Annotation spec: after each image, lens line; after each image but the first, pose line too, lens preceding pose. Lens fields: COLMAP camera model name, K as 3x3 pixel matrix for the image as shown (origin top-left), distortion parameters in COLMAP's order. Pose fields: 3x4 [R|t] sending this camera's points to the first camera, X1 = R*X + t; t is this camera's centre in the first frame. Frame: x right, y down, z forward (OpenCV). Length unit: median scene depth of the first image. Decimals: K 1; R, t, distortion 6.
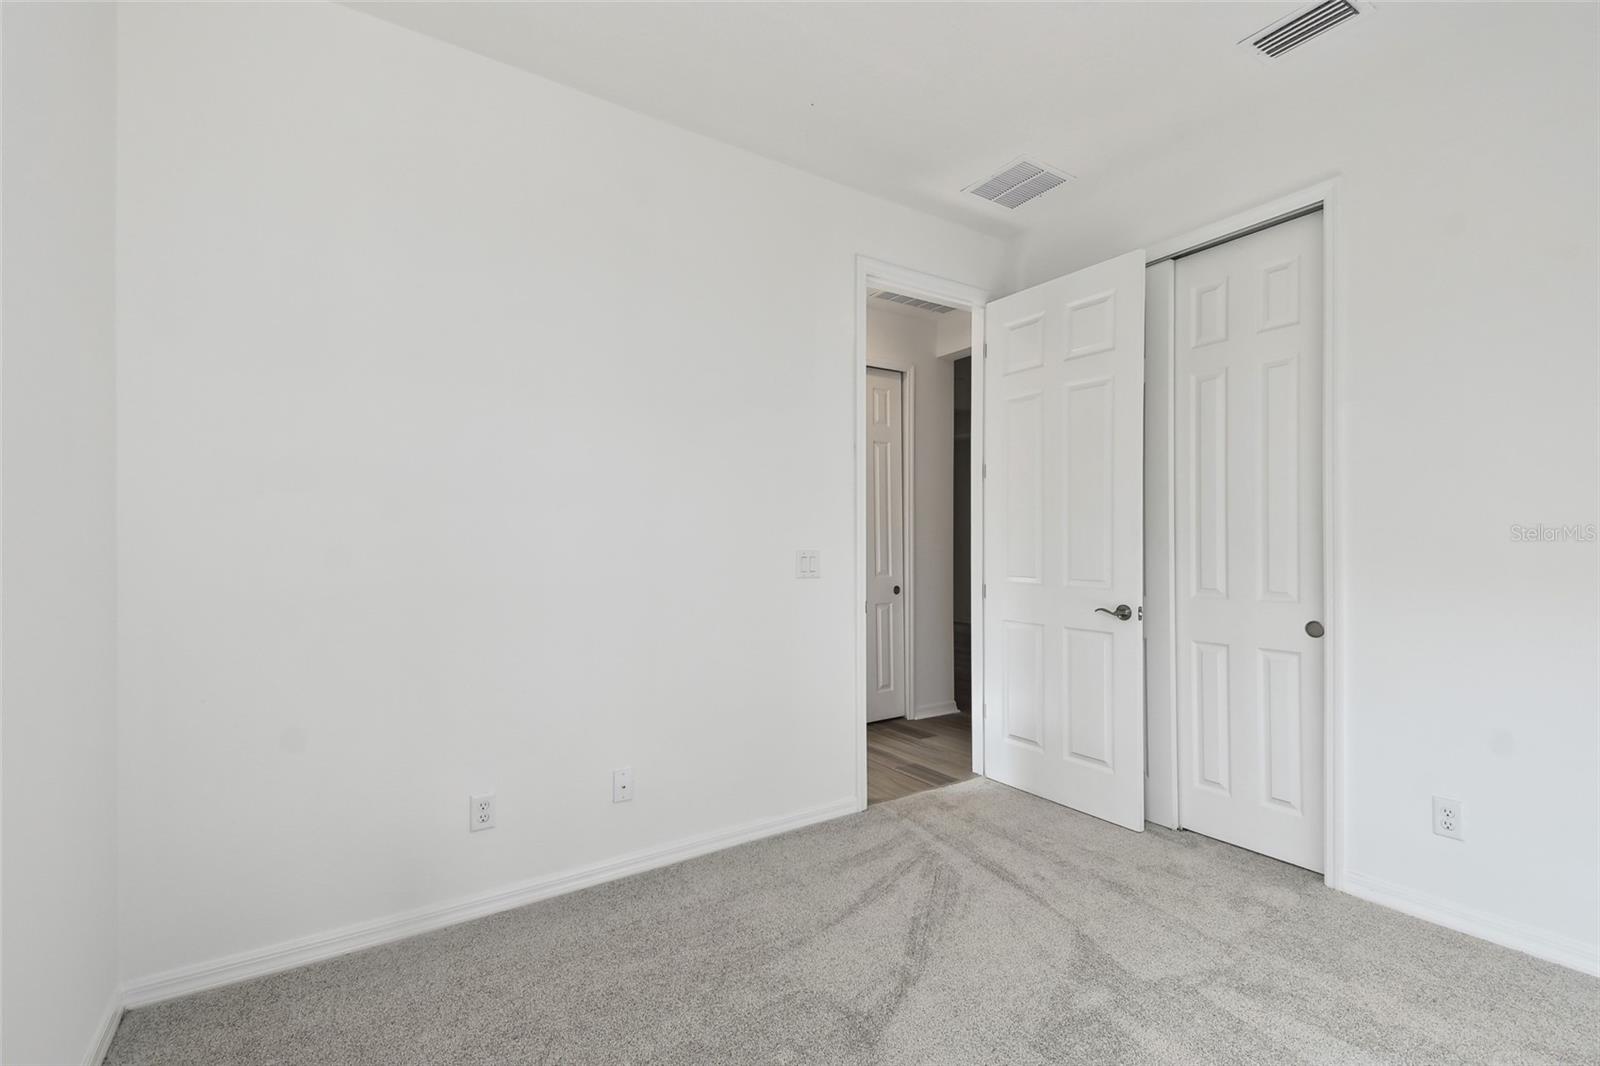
lens RADIAL K [[706.8, 0, 792.7], [0, 706.8, 538.9], [0, 0, 1]] dist [0.035201, -0.015611]
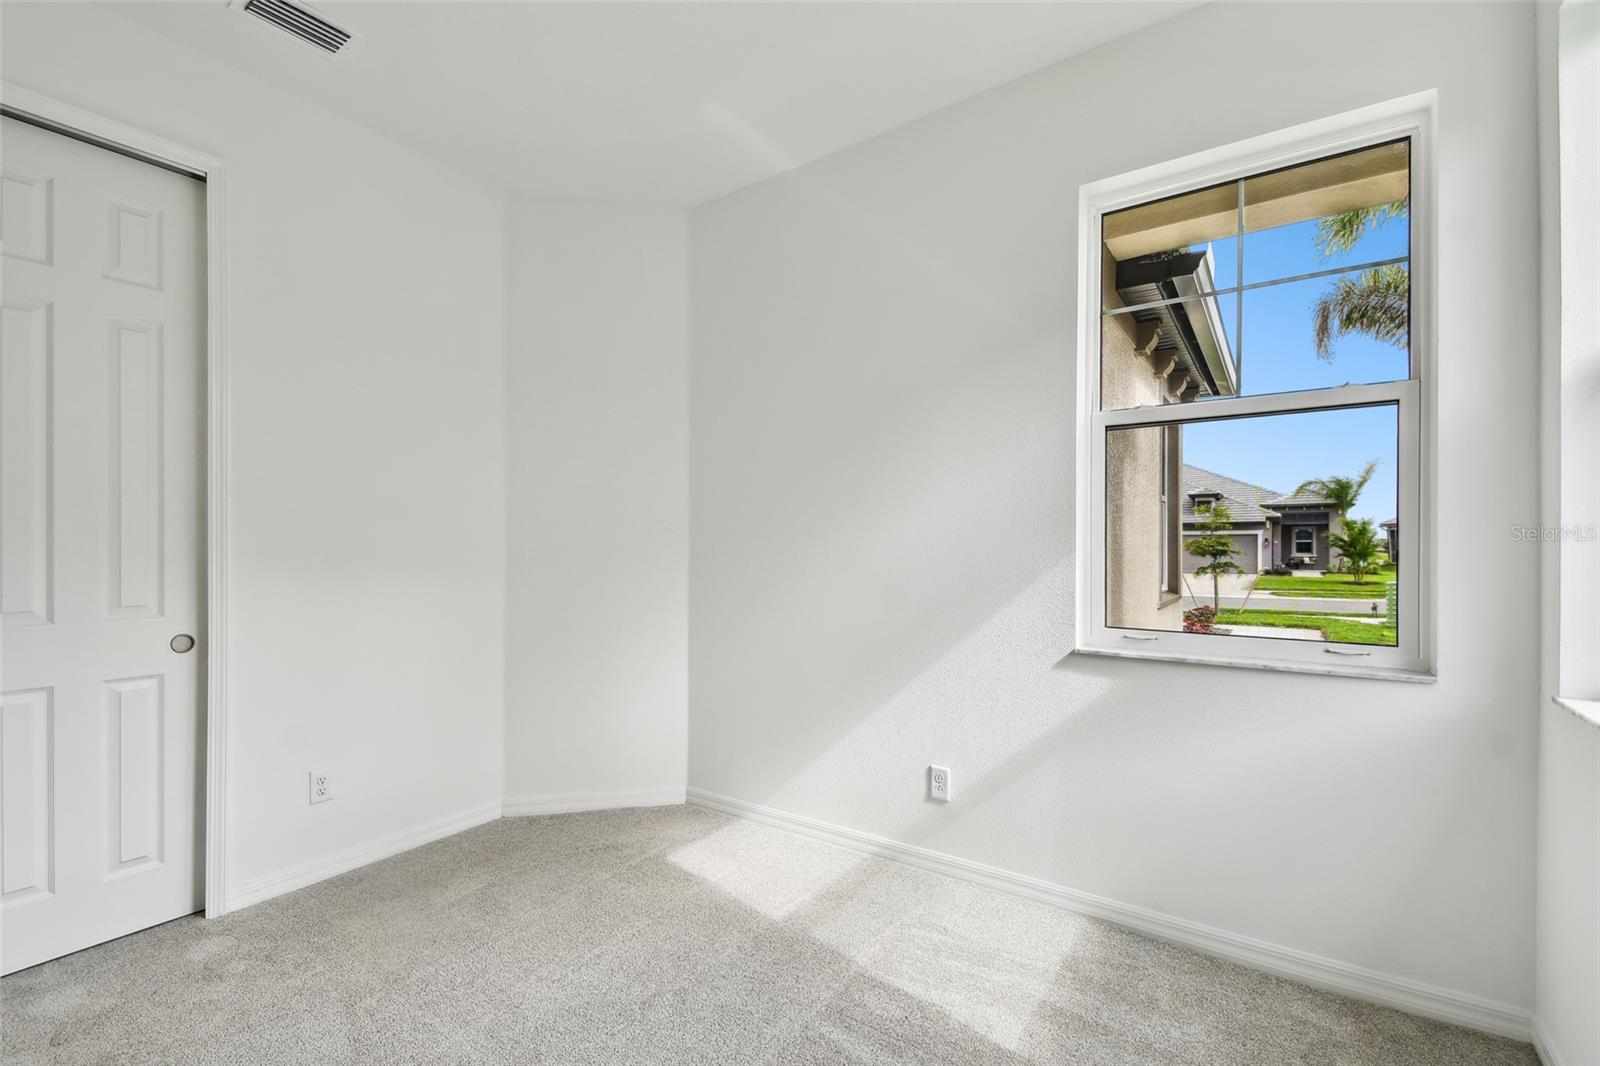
lens RADIAL K [[706.8, 0, 792.7], [0, 706.8, 538.9], [0, 0, 1]] dist [0.035201, -0.015611]
pose [[-0.372898, 0.016819, 0.927720, -0.377891], [-0.007104, 0.999755, -0.020981, 0.009748], [-0.927845, -0.014414, -0.372687, 0.623908]]
